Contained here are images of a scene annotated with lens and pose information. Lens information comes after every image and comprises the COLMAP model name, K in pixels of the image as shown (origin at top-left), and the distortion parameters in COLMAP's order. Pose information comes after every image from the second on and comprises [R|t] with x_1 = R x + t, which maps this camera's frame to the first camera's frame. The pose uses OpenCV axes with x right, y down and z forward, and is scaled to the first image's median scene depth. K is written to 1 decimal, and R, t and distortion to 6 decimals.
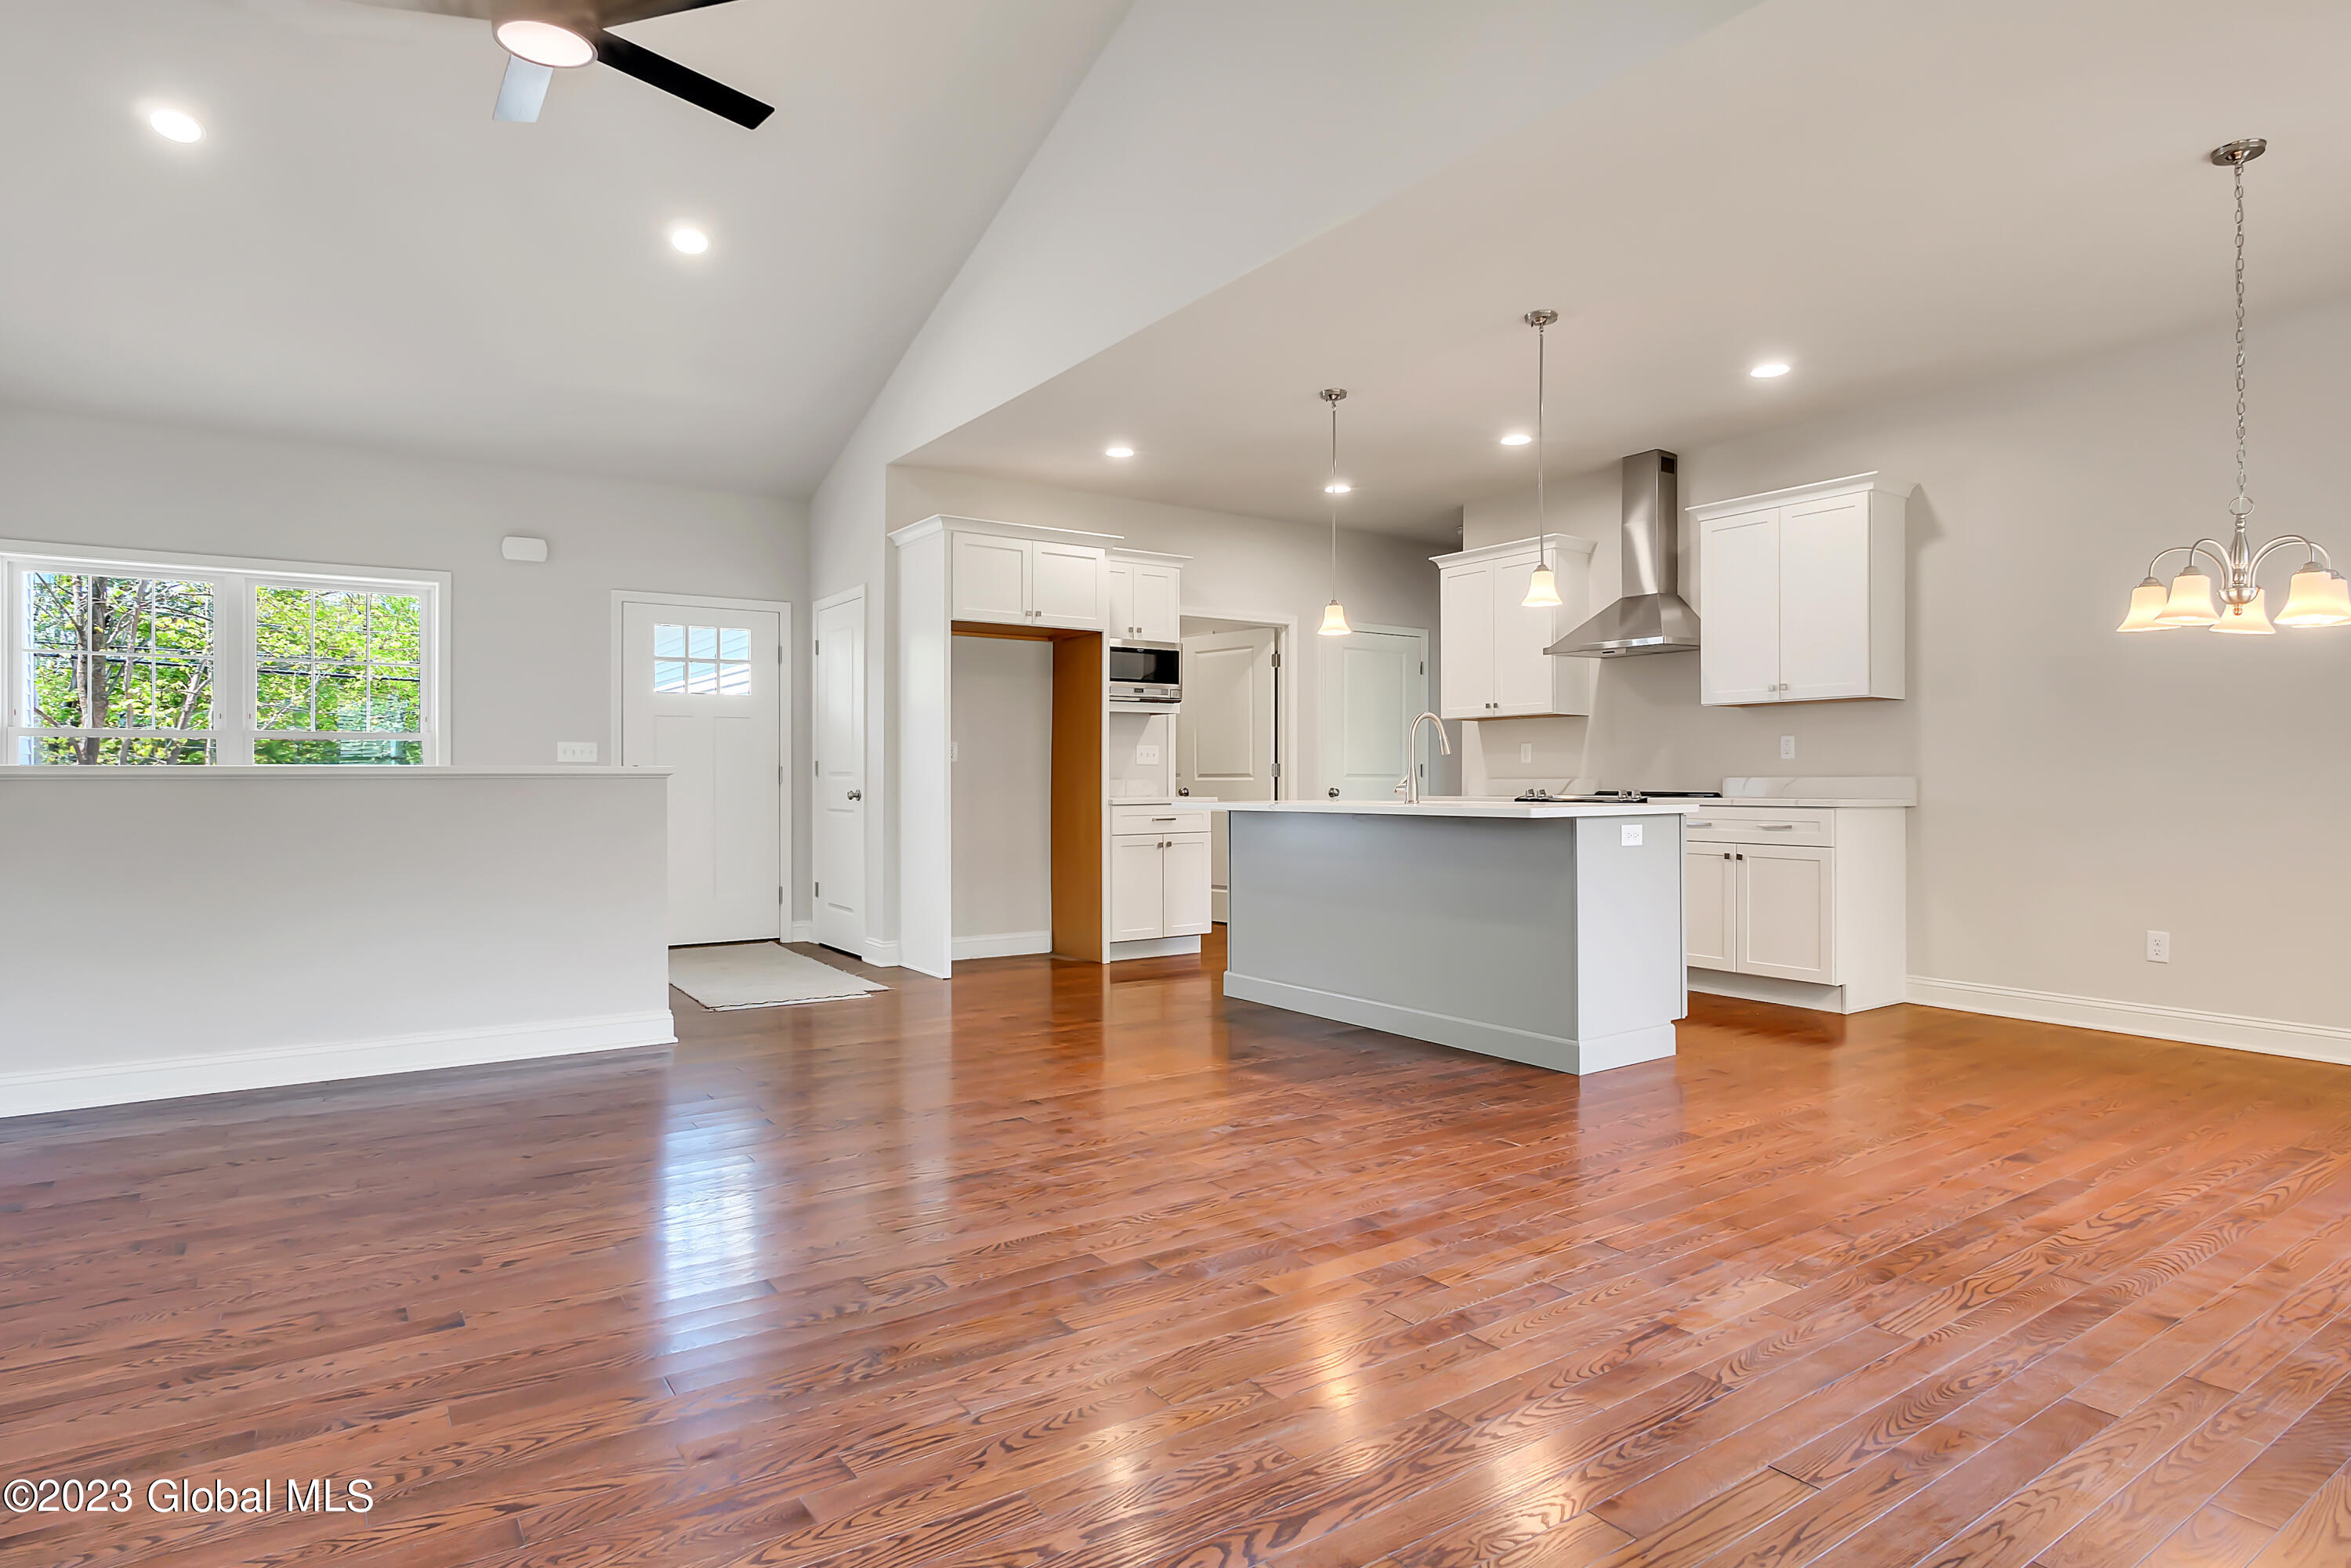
lens RADIAL K [[1303.6, 0, 1175.5], [0, 1303.6, 784.0], [0, 0, 1]] dist [-0.007733, -0.000170]
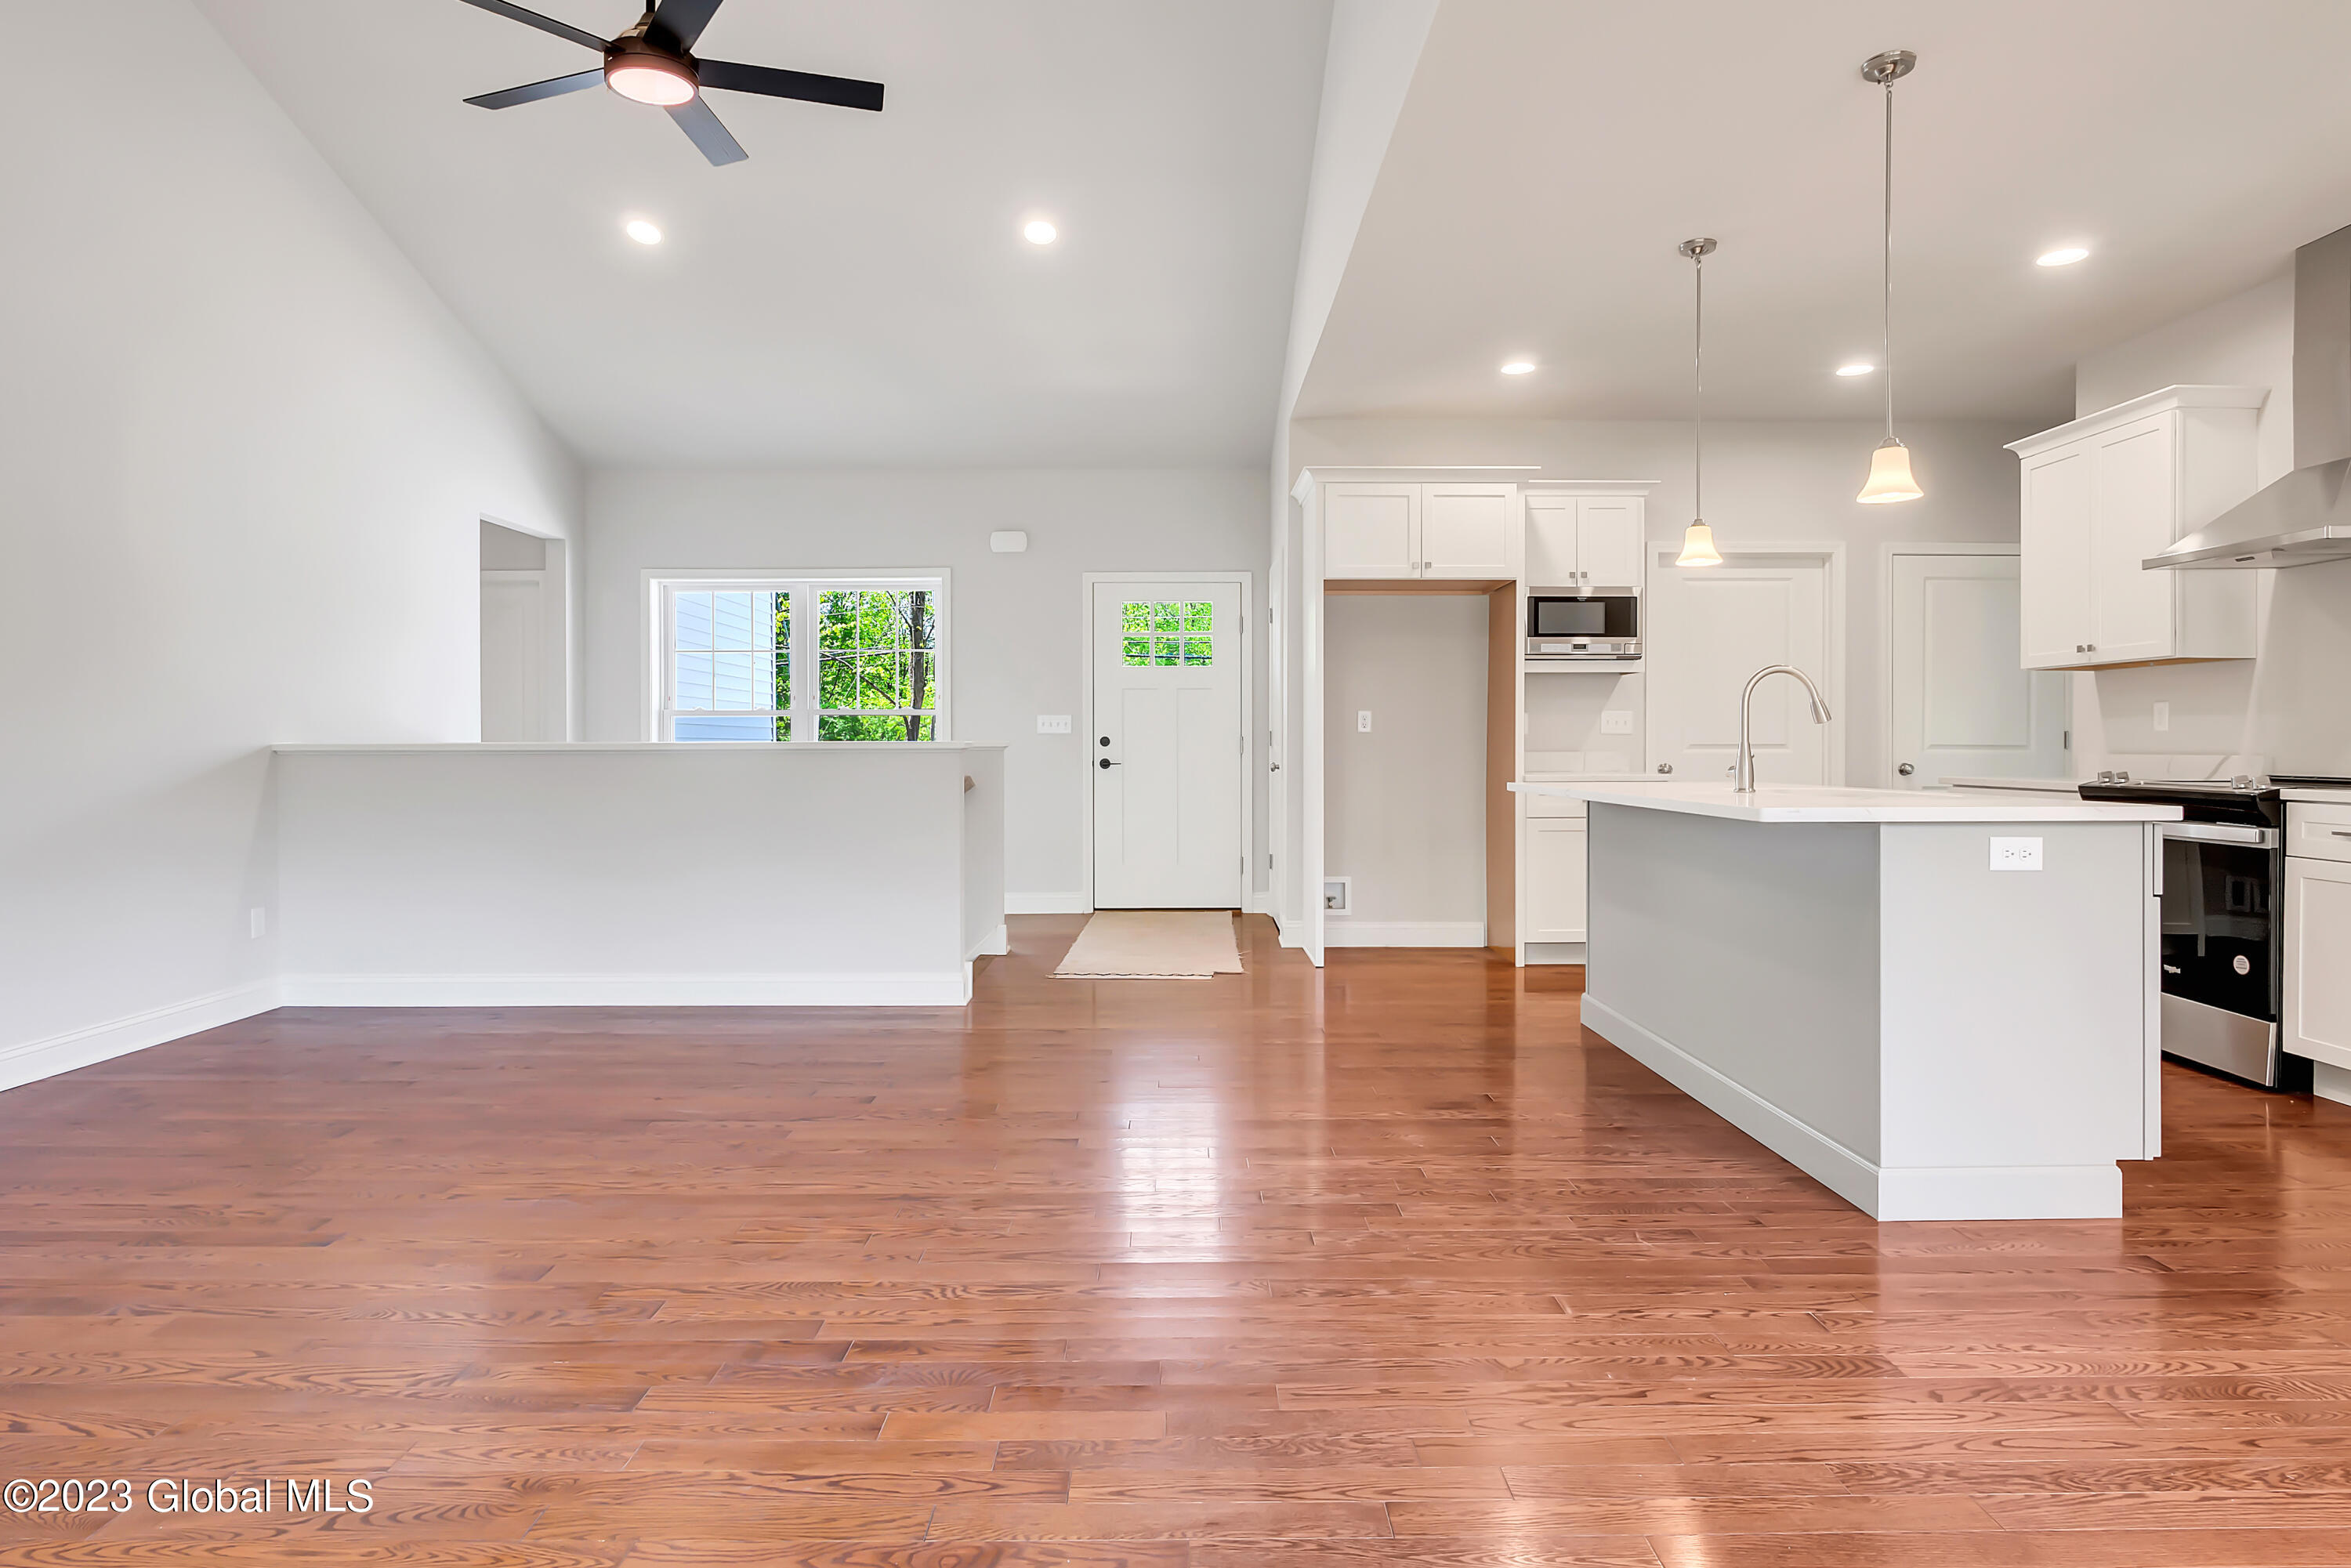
lens RADIAL K [[1294.6, 0, 1183.5], [0, 1294.6, 743.9], [0, 0, 1]] dist [-0.004203, -0.001459]
pose [[0.823426, 0.002071, -0.567420, 0.265909], [-0.003357, 0.999994, -0.001221, -0.007822], [0.567413, 0.002910, 0.823428, 0.188500]]
